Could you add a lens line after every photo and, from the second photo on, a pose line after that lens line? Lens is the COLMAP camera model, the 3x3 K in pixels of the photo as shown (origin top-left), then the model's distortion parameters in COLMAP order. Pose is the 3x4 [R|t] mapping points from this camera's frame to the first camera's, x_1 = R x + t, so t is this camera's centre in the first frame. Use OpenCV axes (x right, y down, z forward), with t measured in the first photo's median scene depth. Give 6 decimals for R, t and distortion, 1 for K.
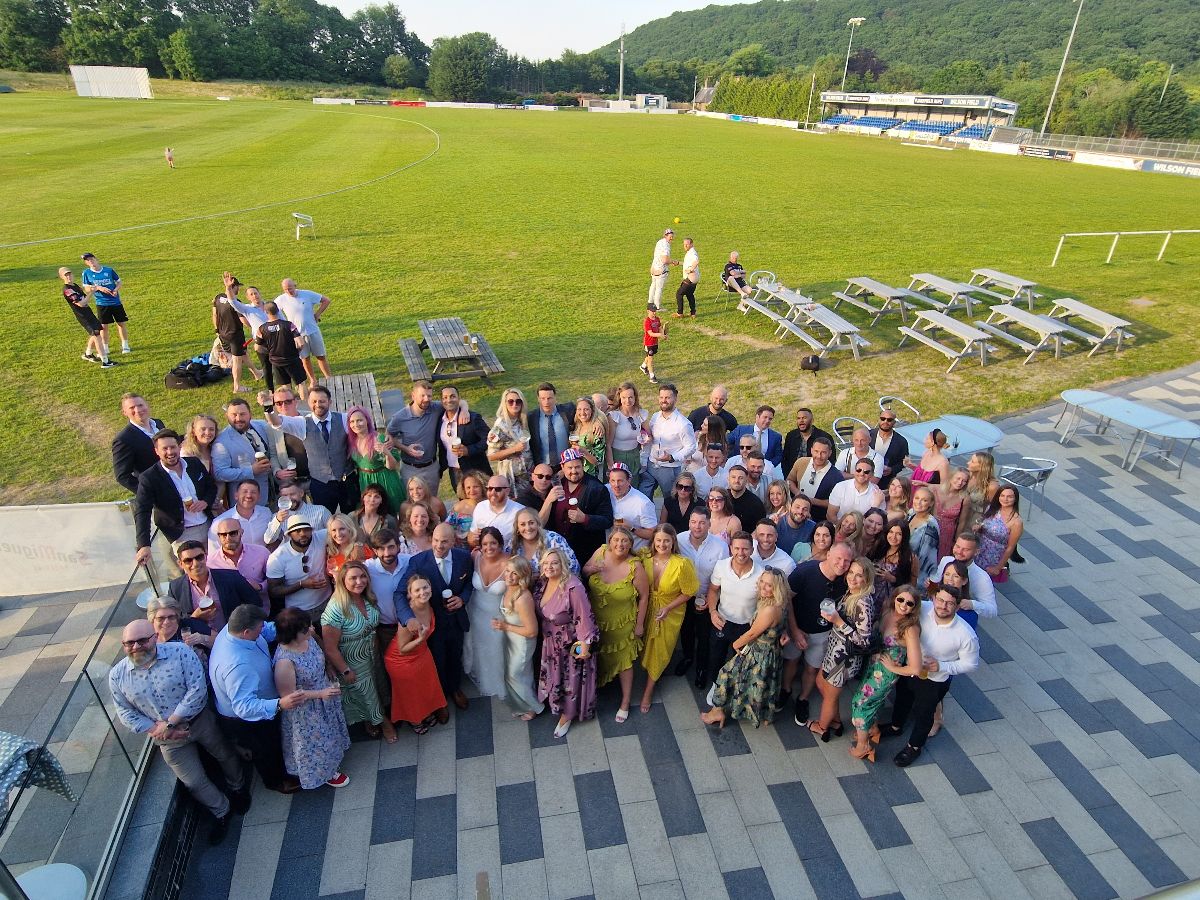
lens RADIAL K [[639.1, 0, 600.0], [0, 639.1, 450.0], [0, 0, 1]] dist [0.002125, -0.000912]
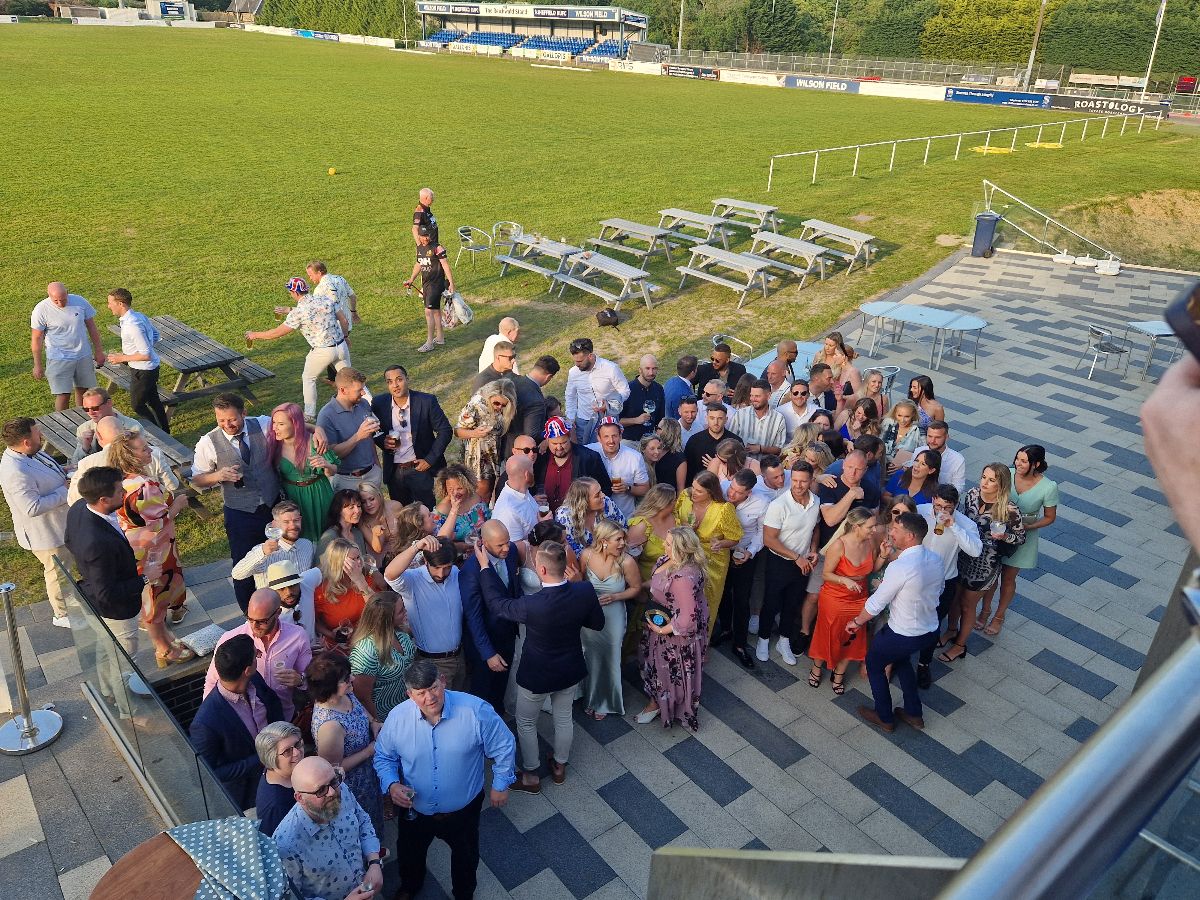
lens RADIAL K [[869.7, 0, 585.9], [0, 869.7, 455.7], [0, 0, 1]] dist [0.035455, -0.003175]
pose [[0.896224, -0.200629, 0.395638, -0.156302], [0.213146, 0.976939, 0.012578, 0.018086], [-0.389038, 0.073056, 0.918320, -0.033333]]
